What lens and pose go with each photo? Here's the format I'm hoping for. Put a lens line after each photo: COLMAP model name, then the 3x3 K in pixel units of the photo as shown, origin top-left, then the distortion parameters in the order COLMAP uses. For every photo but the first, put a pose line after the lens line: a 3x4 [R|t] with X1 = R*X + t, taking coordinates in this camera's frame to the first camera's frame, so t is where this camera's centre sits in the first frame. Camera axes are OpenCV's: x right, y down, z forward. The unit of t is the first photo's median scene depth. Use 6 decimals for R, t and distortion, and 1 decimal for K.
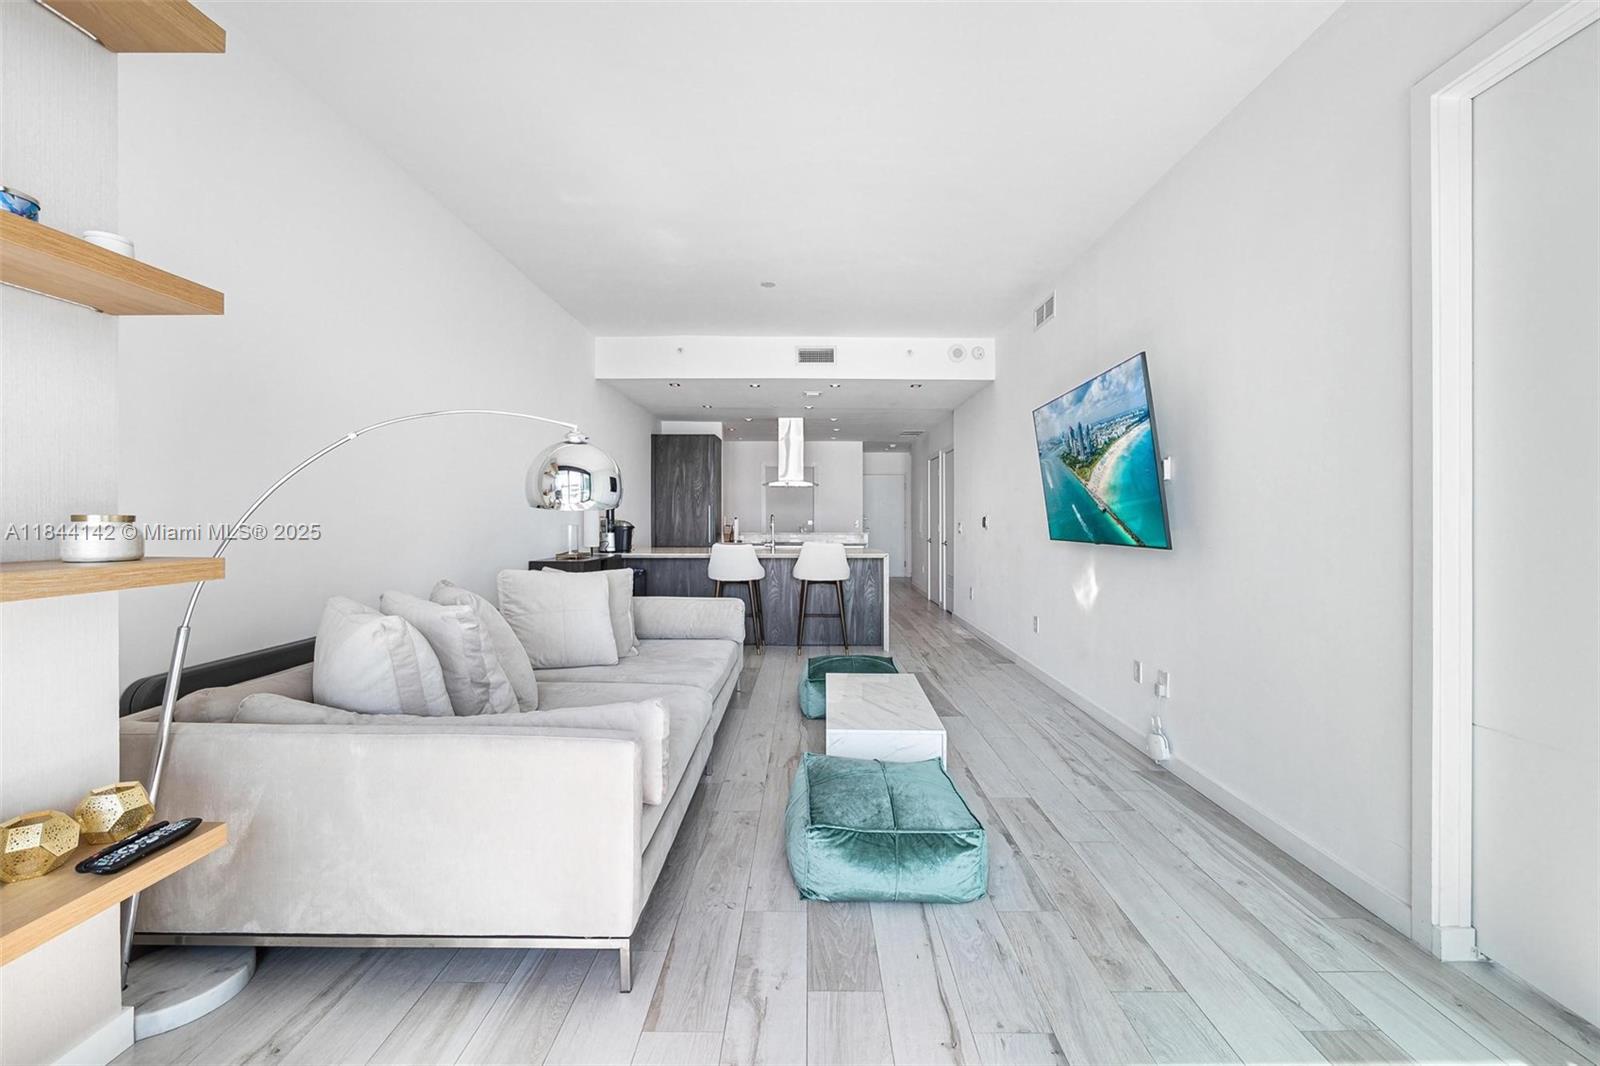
lens RADIAL K [[669.1, 0, 826.5], [0, 669.1, 513.7], [0, 0, 1]] dist [-0.002610, -0.000366]
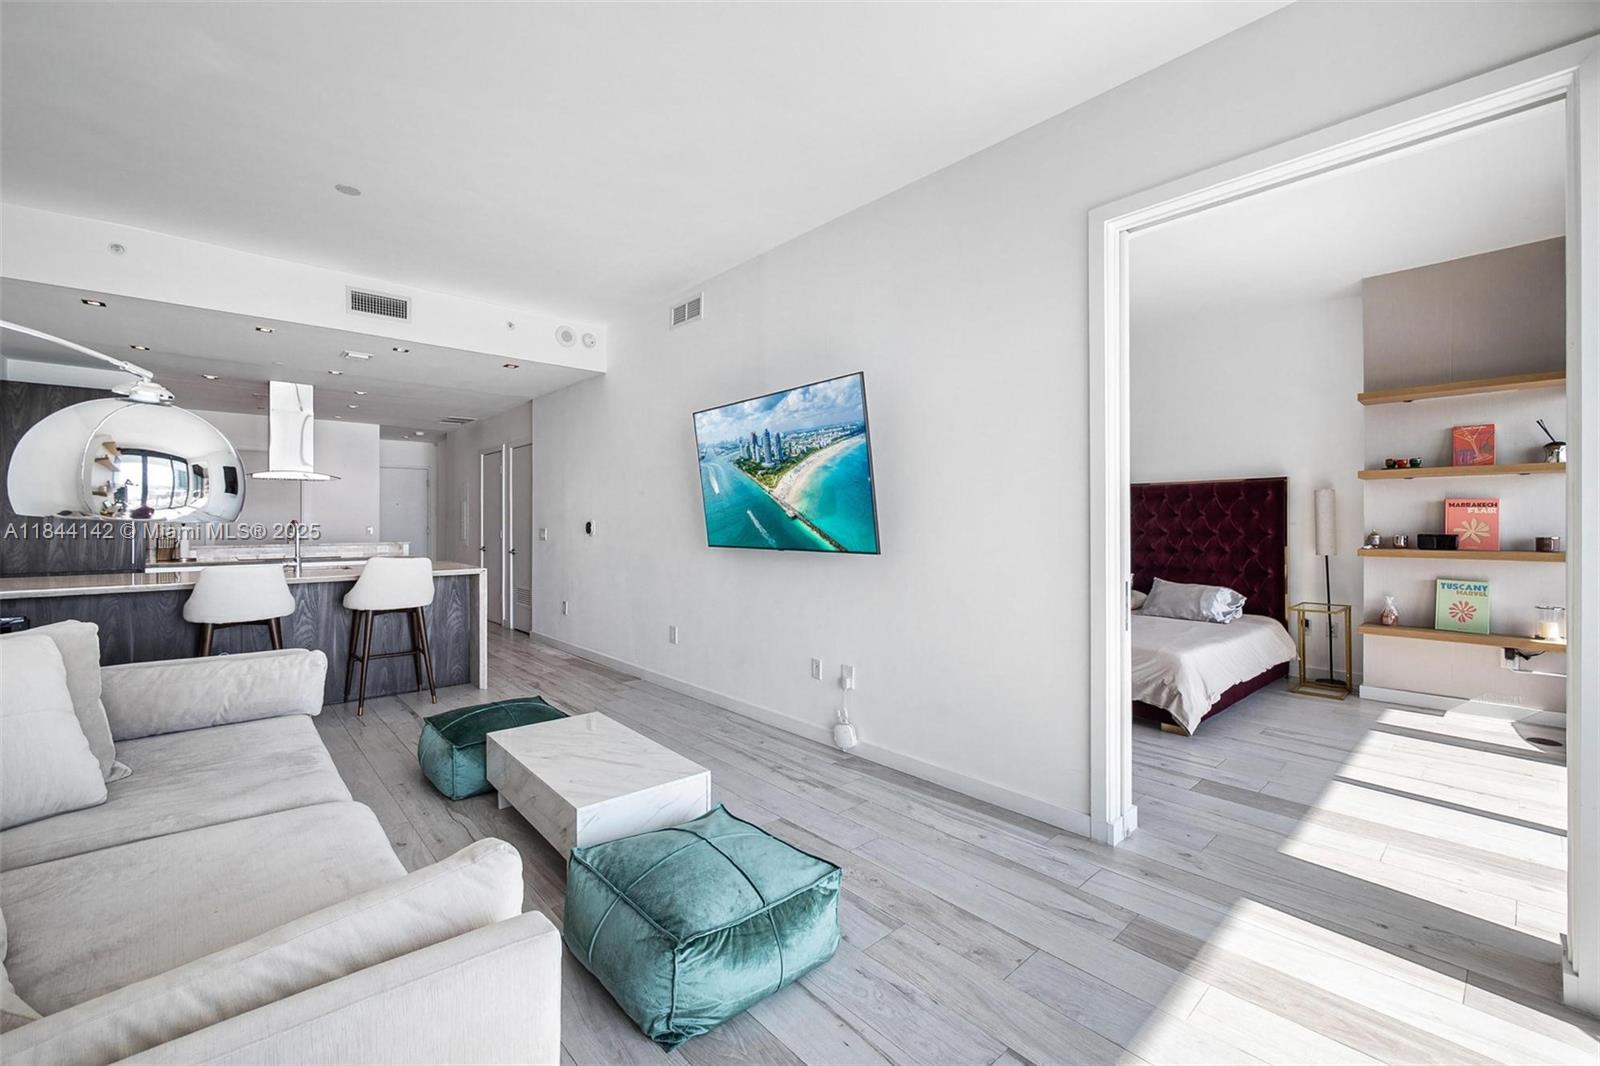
lens RADIAL K [[669.1, 0, 843.2], [0, 669.1, 509.2], [0, 0, 1]] dist [-0.002610, -0.000366]
pose [[0.736907, 0.009893, 0.675921, -0.238941], [-0.002961, 0.999931, -0.011407, -0.006007], [-0.675987, 0.006404, 0.736885, 0.195853]]
